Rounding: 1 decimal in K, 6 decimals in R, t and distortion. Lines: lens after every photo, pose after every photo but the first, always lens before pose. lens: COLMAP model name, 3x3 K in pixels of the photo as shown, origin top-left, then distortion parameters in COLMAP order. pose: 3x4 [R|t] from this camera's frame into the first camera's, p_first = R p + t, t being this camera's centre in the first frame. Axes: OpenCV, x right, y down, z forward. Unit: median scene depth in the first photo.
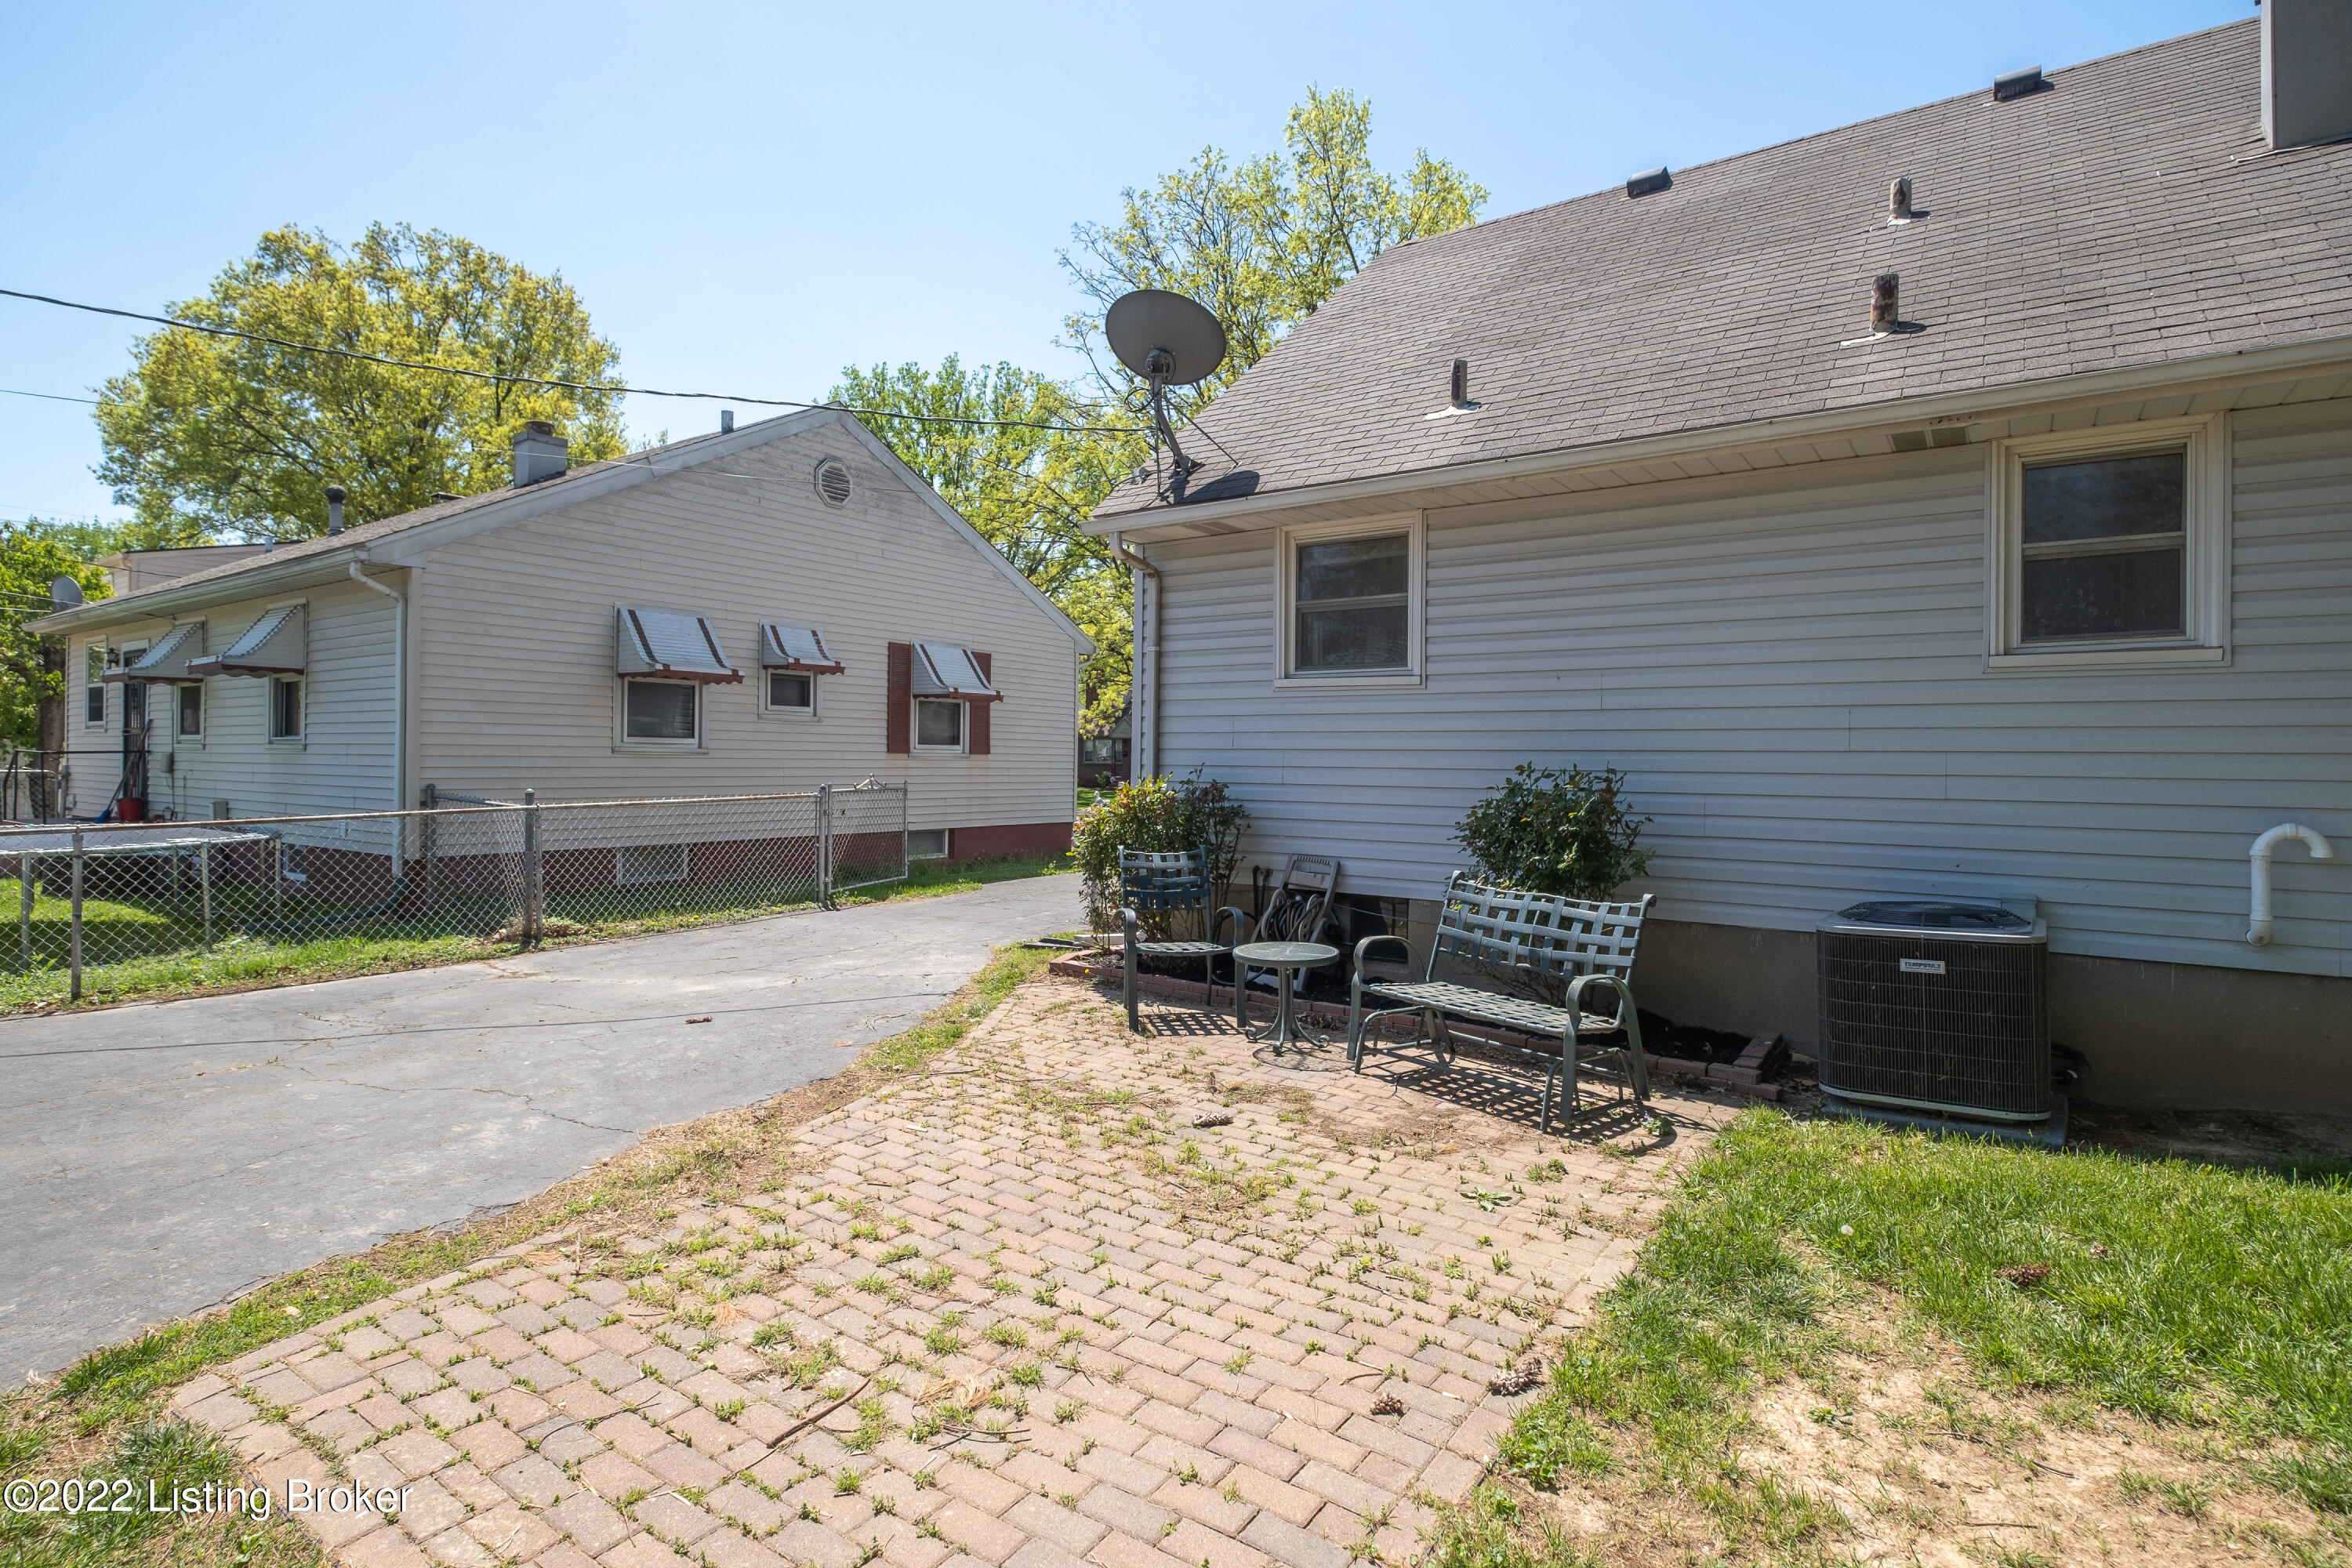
lens RADIAL K [[1214.6, 0, 1119.7], [0, 1214.6, 774.1], [0, 0, 1]] dist [-0.002240, -0.000444]
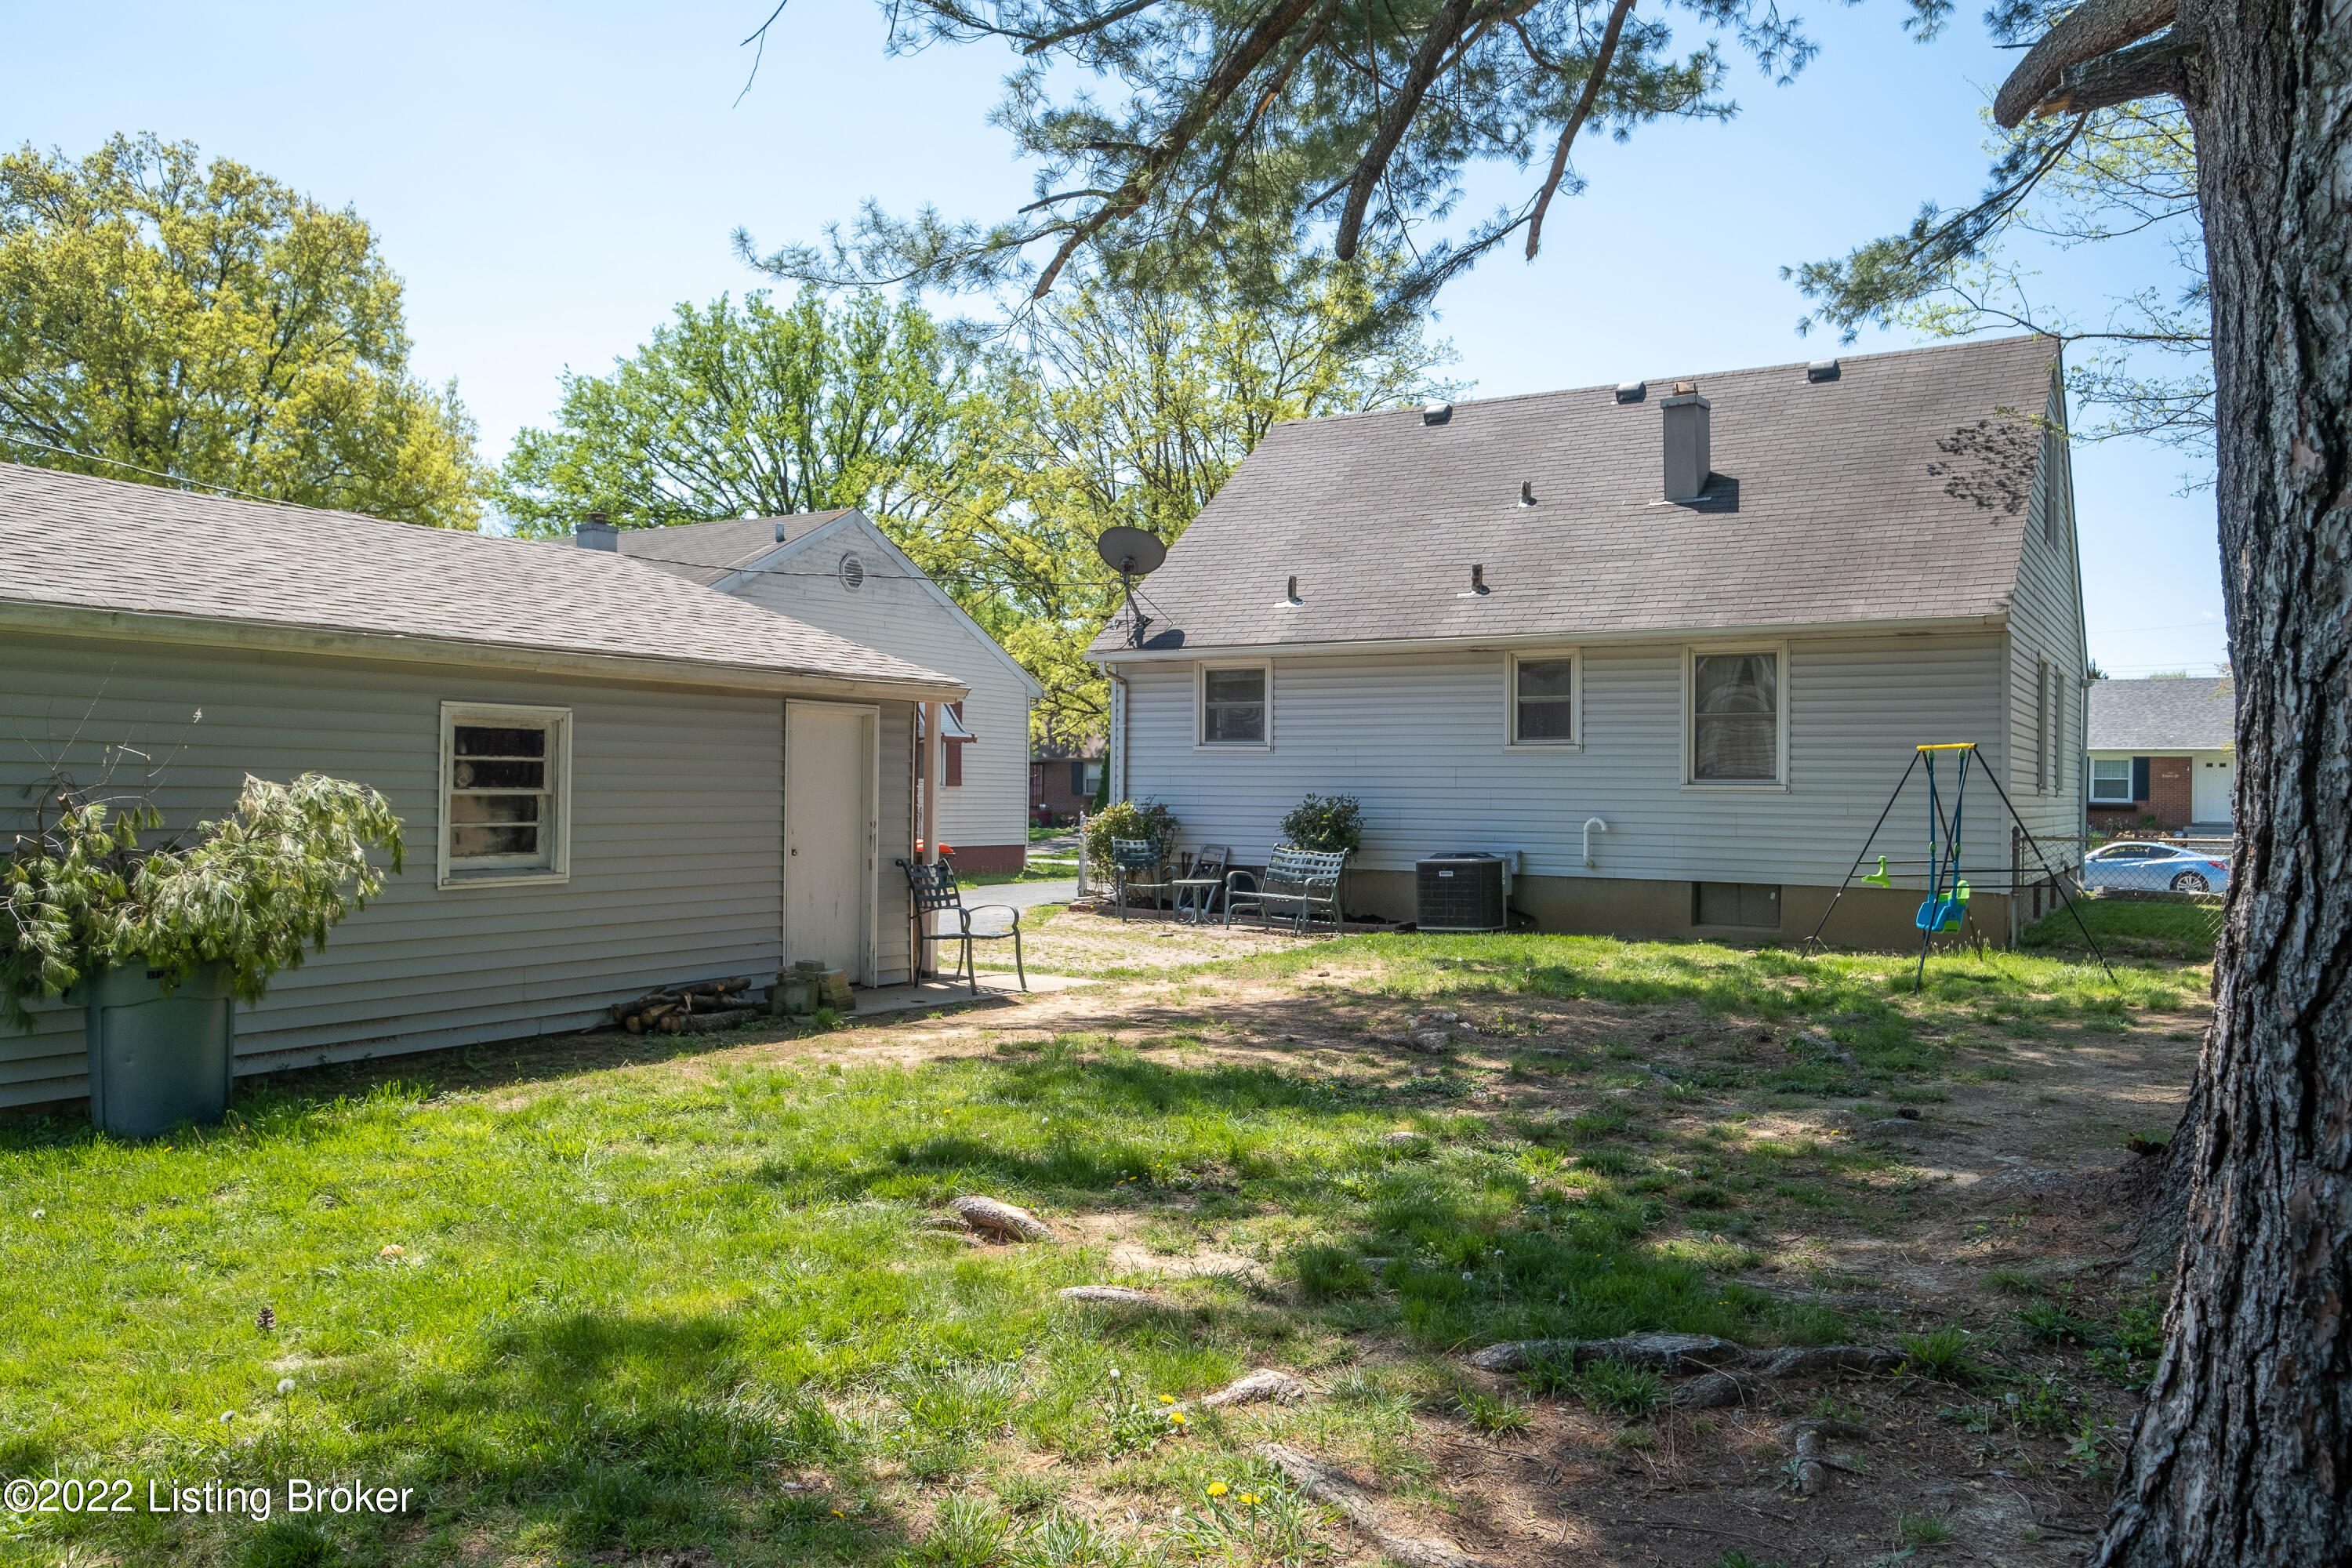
lens RADIAL K [[1733.6, 0, 1176.0], [0, 1733.6, 784.0], [0, 0, 1]] dist [-0.000487, -0.000171]
pose [[0.994267, 0.000457, 0.106920, -0.171444], [0.001130, 0.999890, -0.014787, 0.014995], [-0.106915, 0.014823, 0.994158, -1.537225]]
